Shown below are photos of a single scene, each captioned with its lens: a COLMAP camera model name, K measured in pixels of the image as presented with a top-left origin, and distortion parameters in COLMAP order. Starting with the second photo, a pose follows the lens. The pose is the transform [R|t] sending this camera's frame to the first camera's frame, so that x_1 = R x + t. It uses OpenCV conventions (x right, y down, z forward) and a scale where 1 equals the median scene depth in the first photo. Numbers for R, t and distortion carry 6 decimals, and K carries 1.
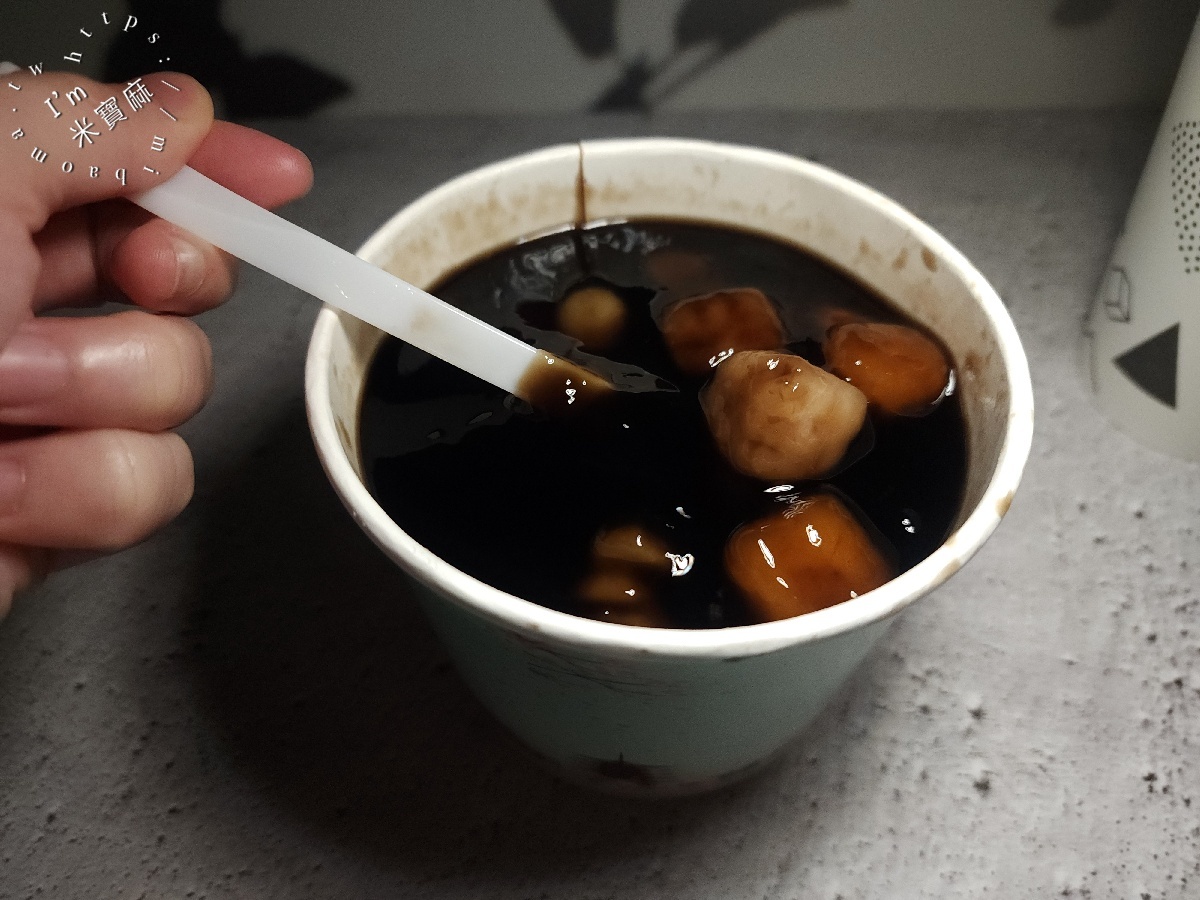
lens RADIAL K [[812.8, 0, 573.0], [0, 812.8, 479.5], [0, 0, 1]] dist [-0.024915, -0.005722]
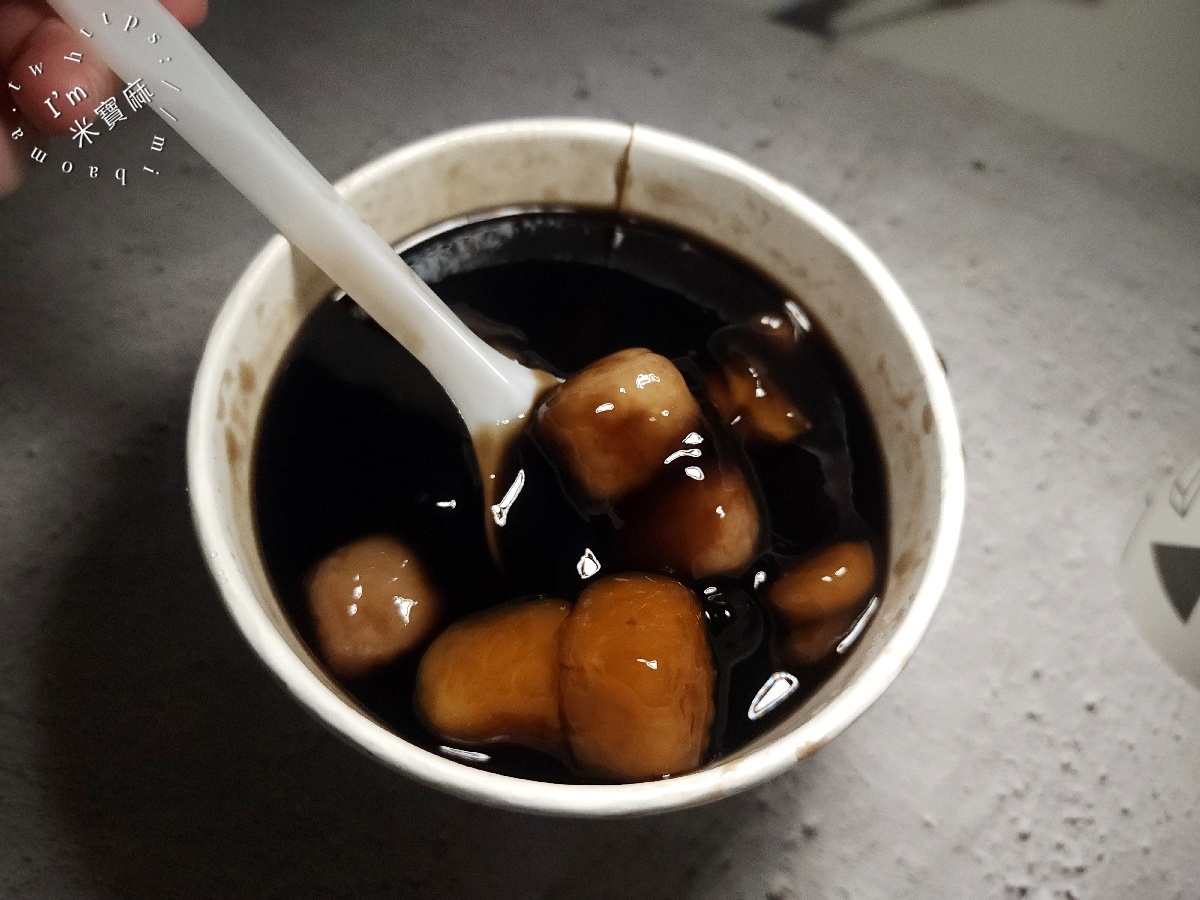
lens RADIAL K [[812.8, 0, 592.5], [0, 812.8, 447.5], [0, 0, 1]] dist [-0.024915, -0.005722]
pose [[0.921986, 0.380504, -0.071828, 0.135965], [-0.360629, 0.911319, 0.198608, -0.216055], [0.141029, -0.157211, 0.977443, 0.065846]]
